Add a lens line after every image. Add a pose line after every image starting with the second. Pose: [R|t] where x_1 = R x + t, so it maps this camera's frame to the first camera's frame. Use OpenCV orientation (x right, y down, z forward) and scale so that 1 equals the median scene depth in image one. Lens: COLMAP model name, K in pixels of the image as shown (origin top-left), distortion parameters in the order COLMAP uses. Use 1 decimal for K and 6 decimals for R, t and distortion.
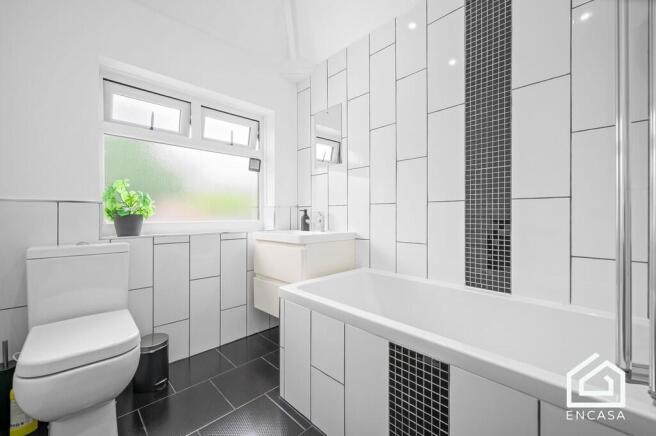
lens RADIAL K [[270.1, 0, 330.1], [0, 270.1, 219.3], [0, 0, 1]] dist [-0.003124, -0.000115]
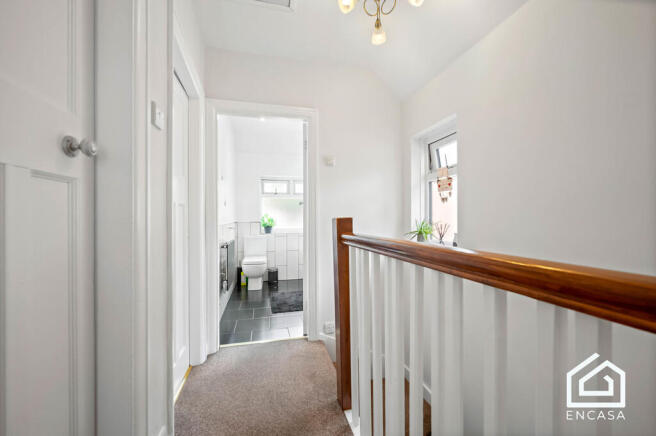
lens RADIAL K [[270.1, 0, 327.5], [0, 270.1, 219.8], [0, 0, 1]] dist [-0.003124, -0.000115]
pose [[0.862170, -0.007941, -0.506557, 1.261720], [0.004337, 0.999956, -0.008295, -0.053915], [0.506601, 0.004955, 0.862166, -1.172843]]
